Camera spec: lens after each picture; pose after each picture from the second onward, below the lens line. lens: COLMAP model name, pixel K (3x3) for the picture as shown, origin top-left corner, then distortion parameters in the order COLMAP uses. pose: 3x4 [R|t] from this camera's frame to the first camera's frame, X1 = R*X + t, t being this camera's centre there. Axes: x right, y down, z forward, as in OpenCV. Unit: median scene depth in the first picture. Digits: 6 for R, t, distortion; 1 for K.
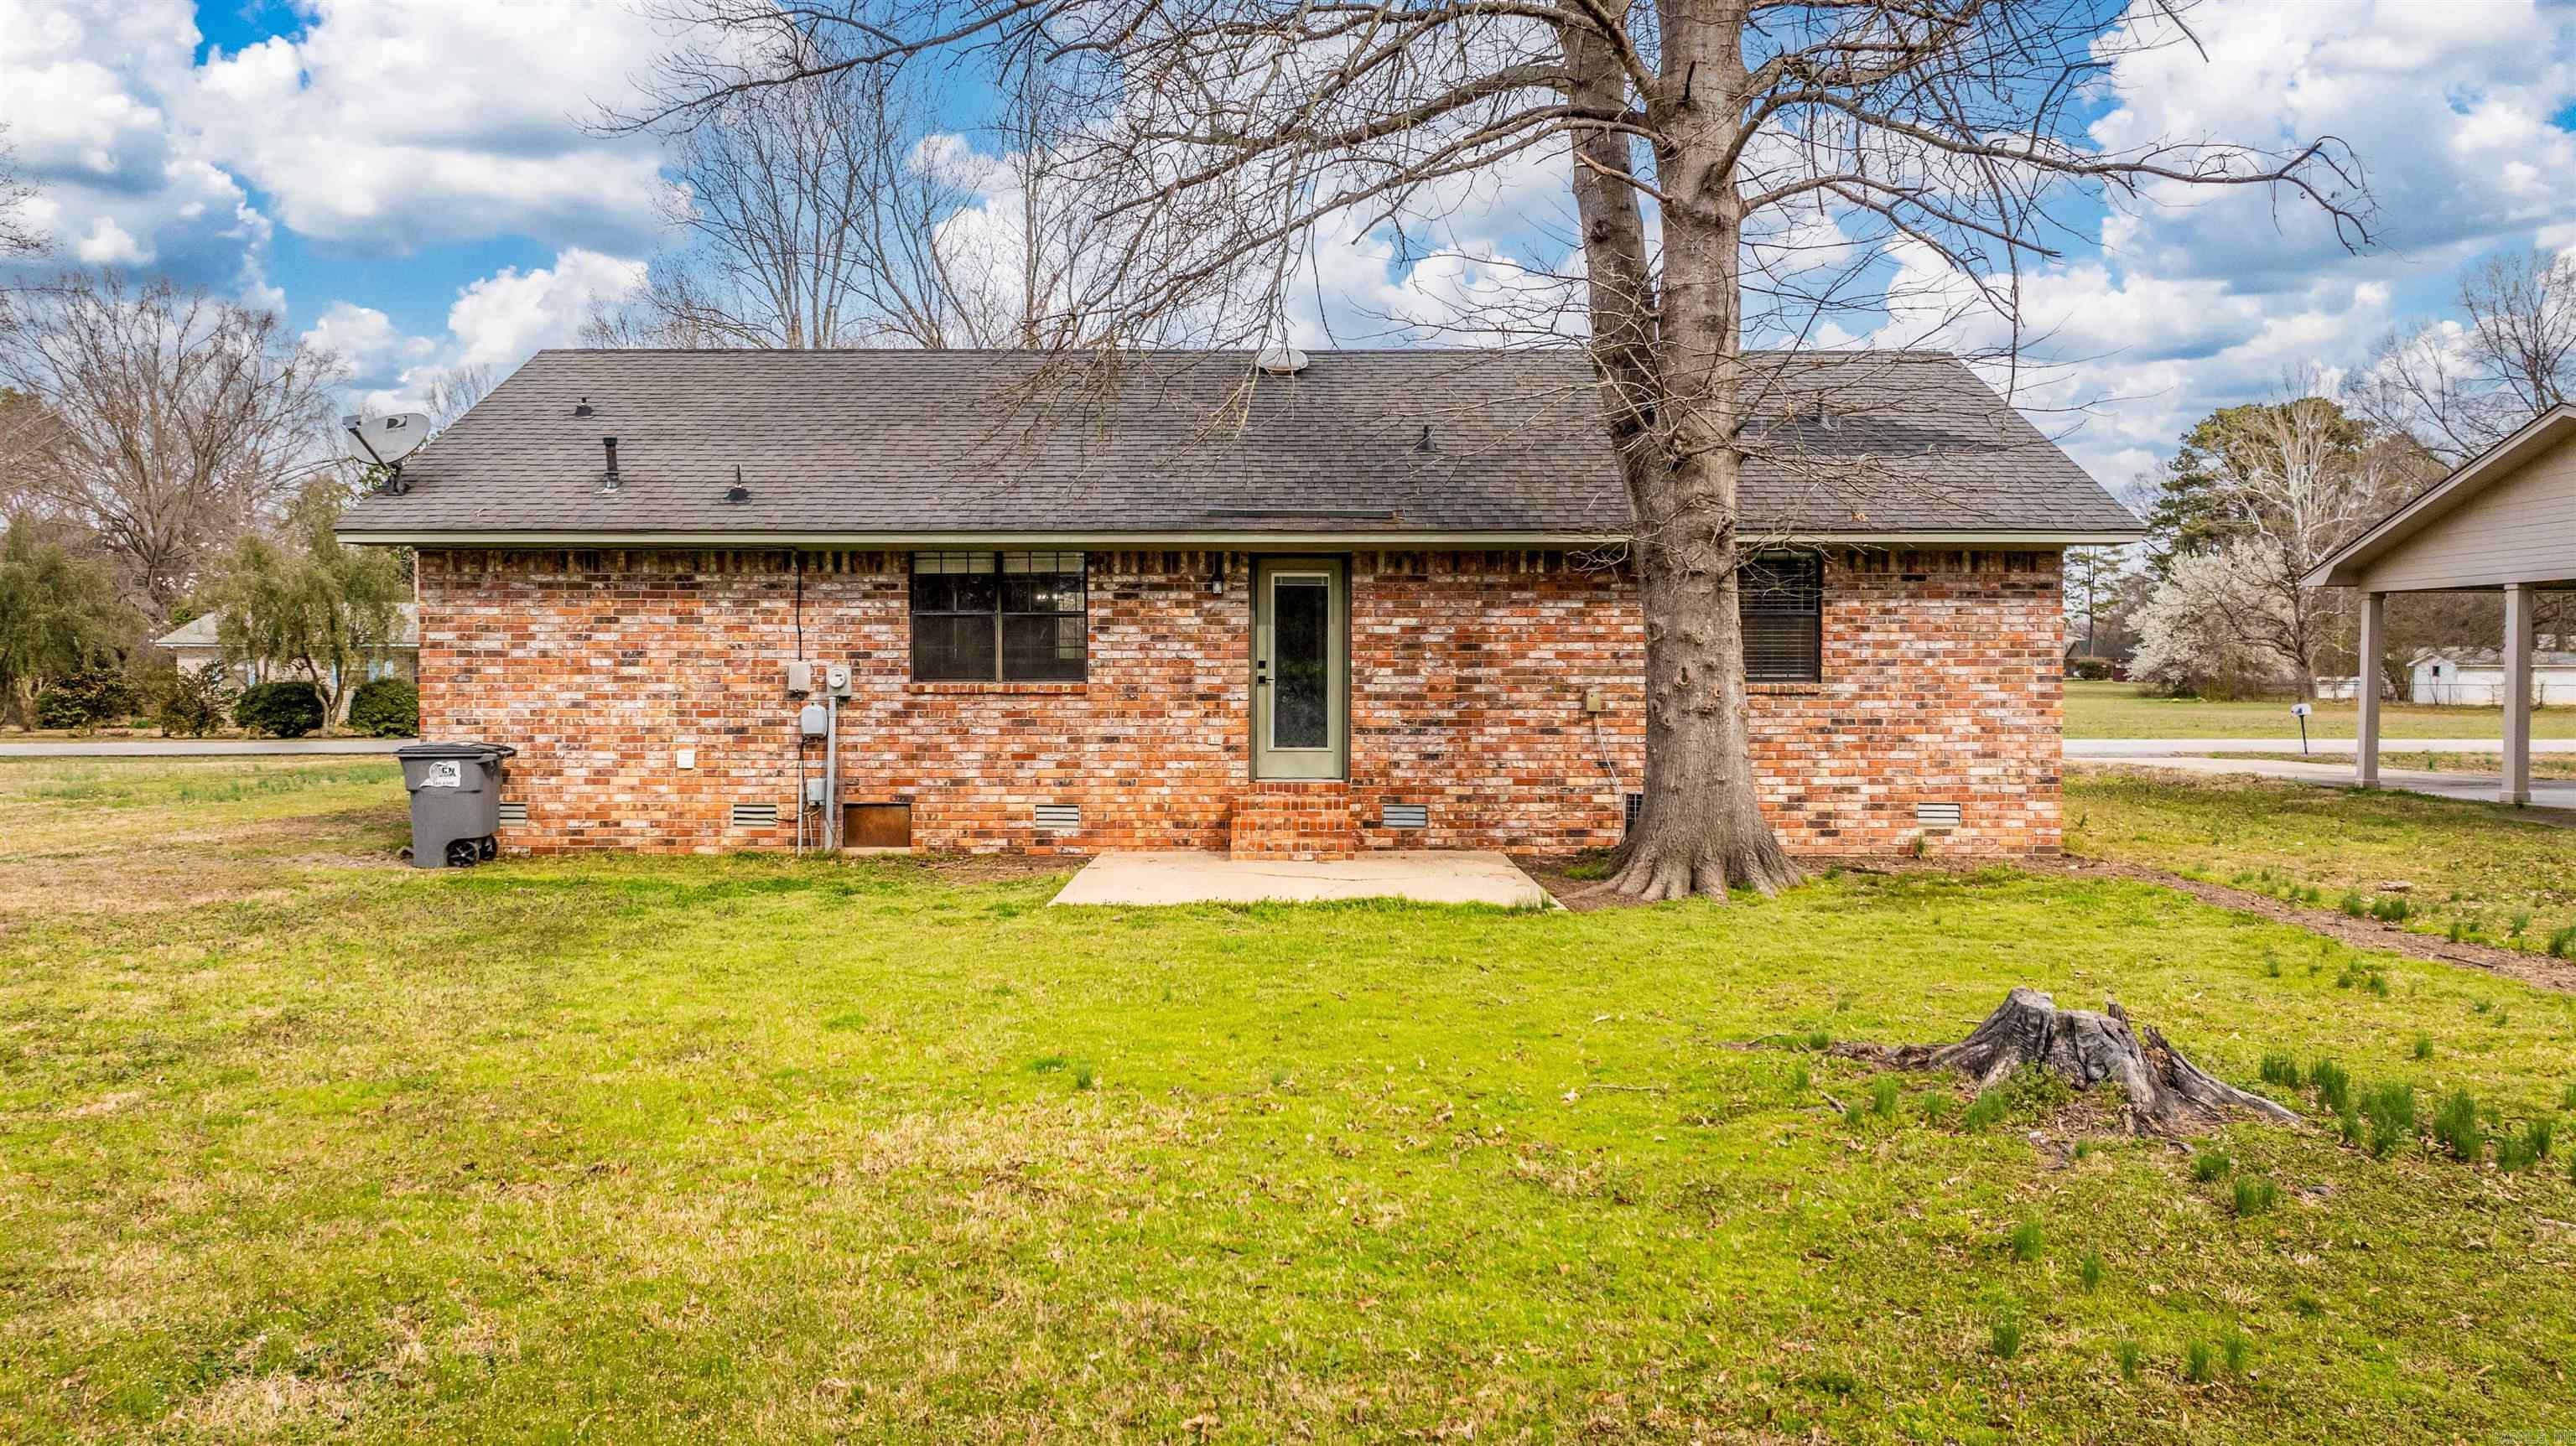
lens RADIAL K [[1797.3, 0, 1283.6], [0, 1797.3, 717.8], [0, 0, 1]] dist [-0.032529, 0.015146]
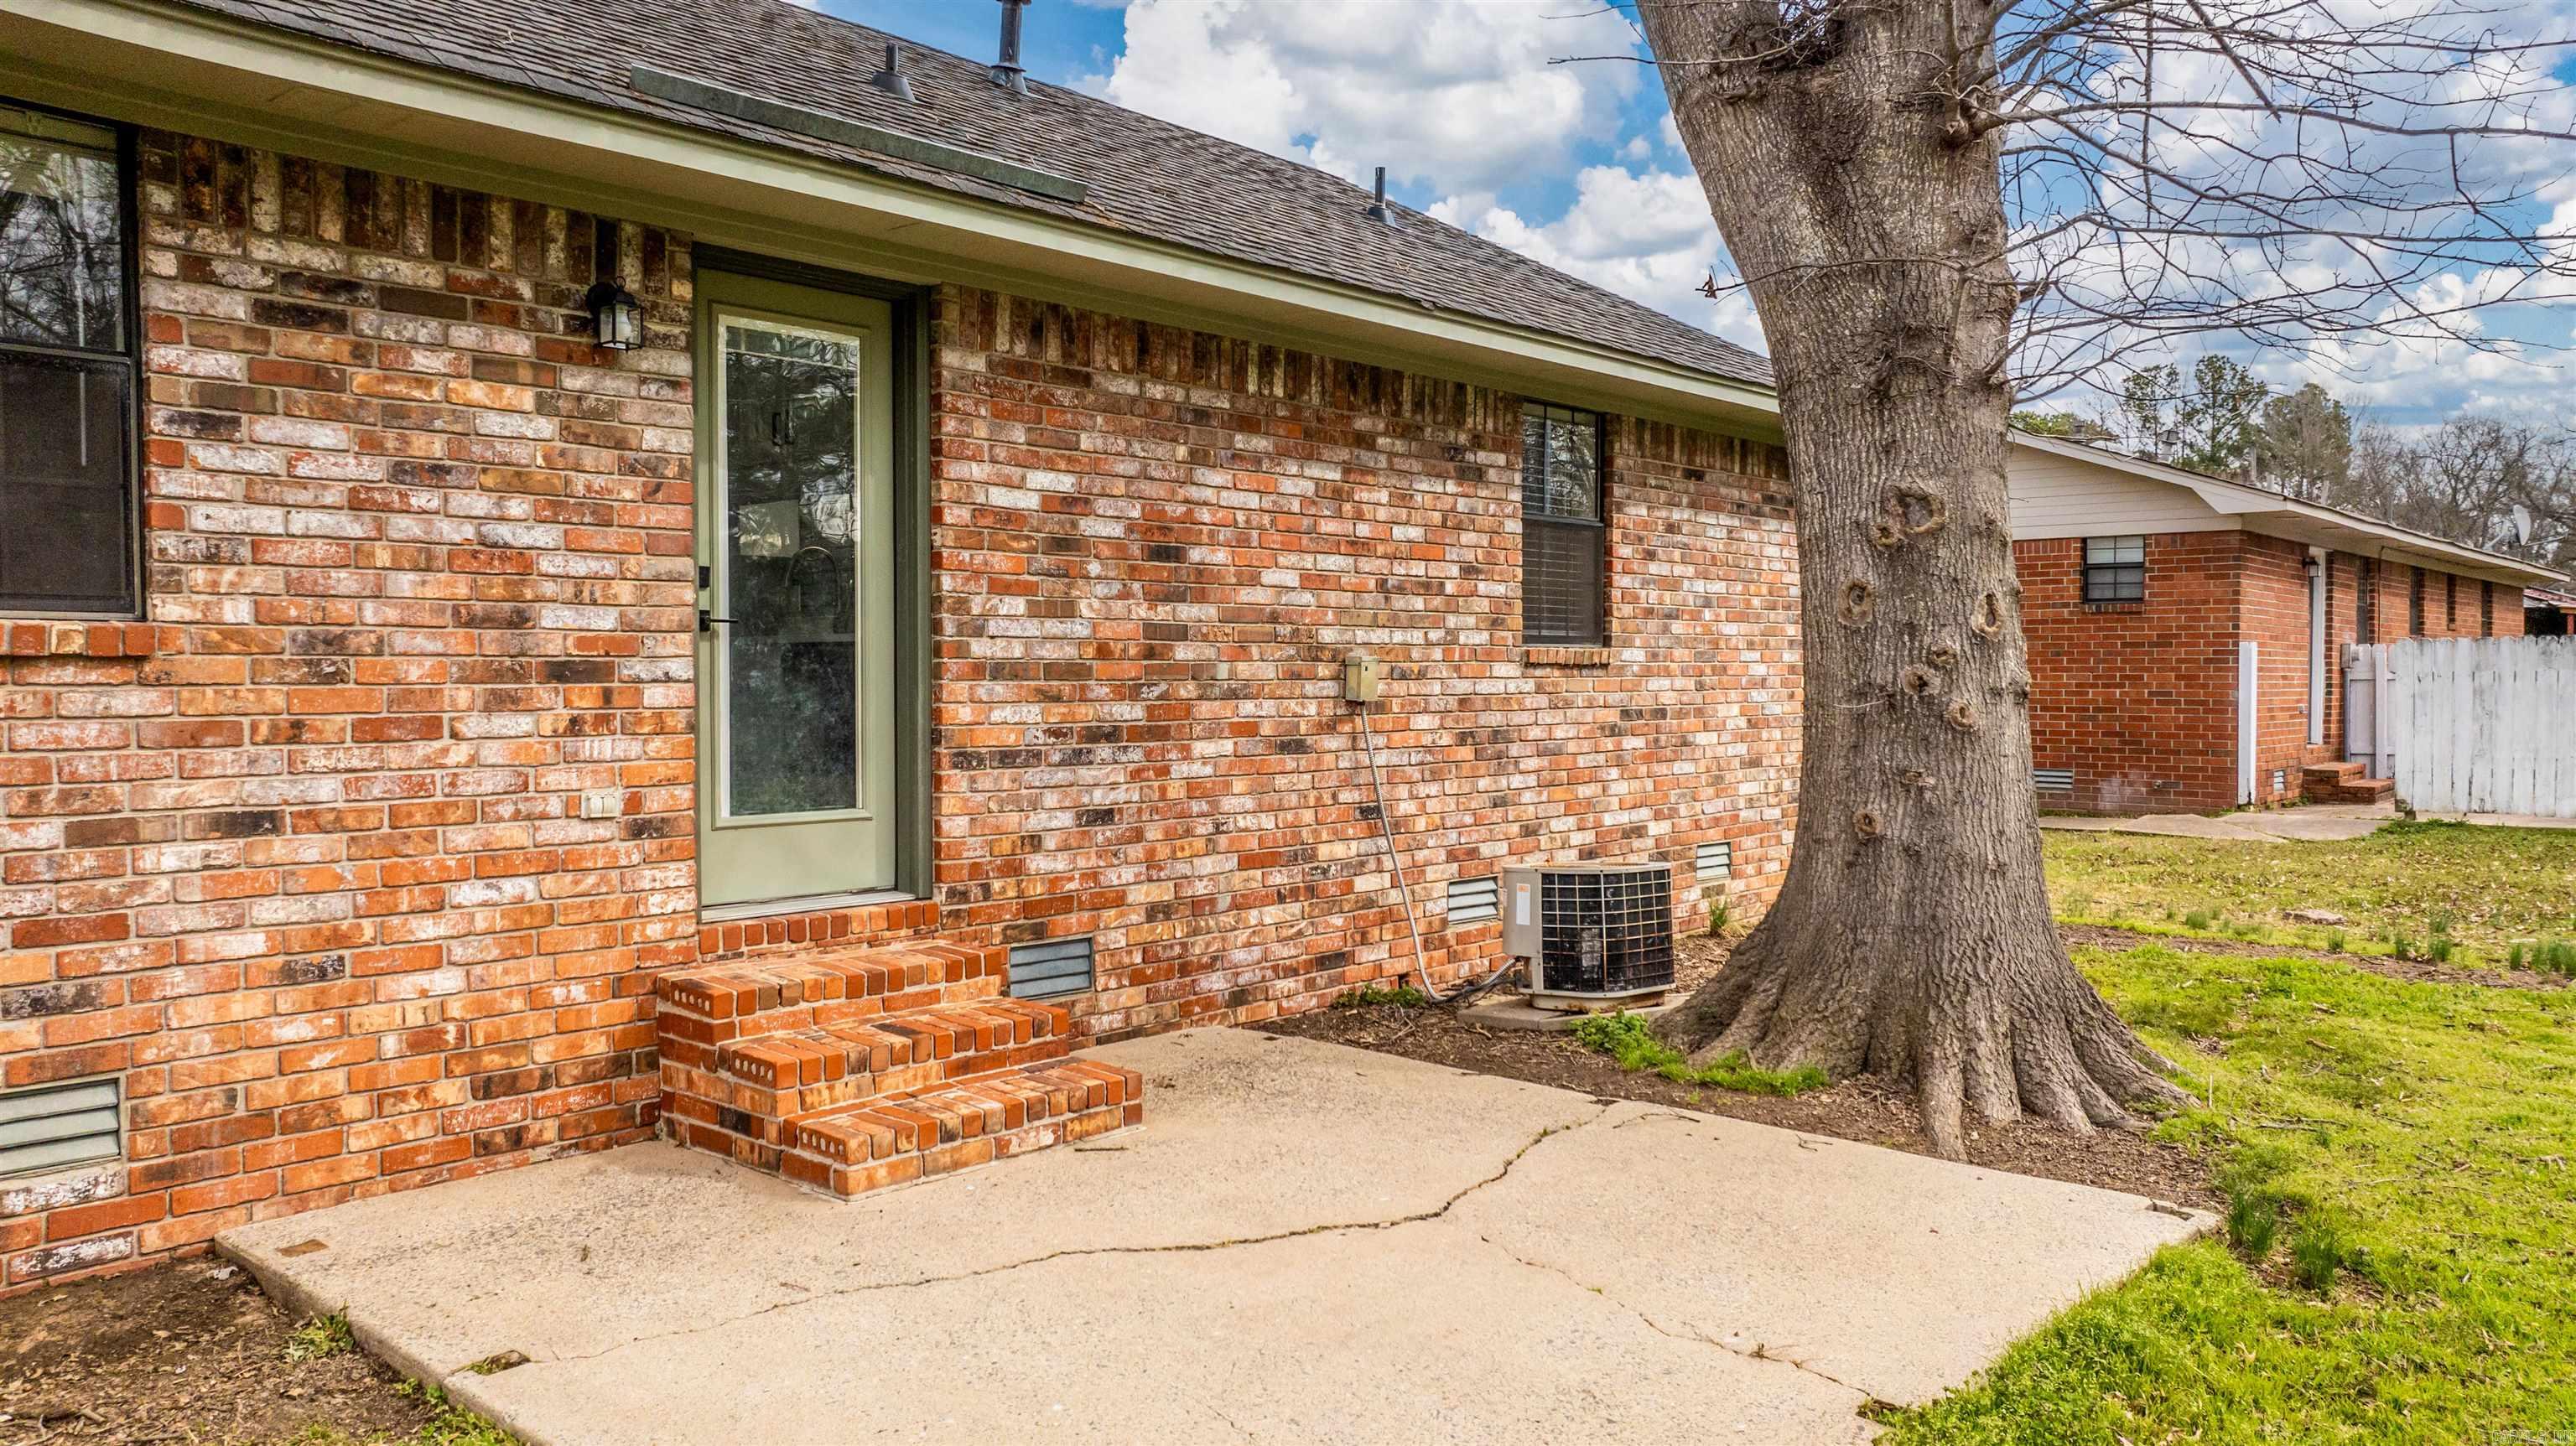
lens RADIAL K [[1797.3, 0, 1283.6], [0, 1797.3, 725.7], [0, 0, 1]] dist [-0.032529, 0.015146]
pose [[0.672900, -0.021959, 0.739408, -0.192005], [0.020980, 0.999724, 0.010598, -0.002674], [-0.739436, 0.008381, 0.673175, 0.693570]]
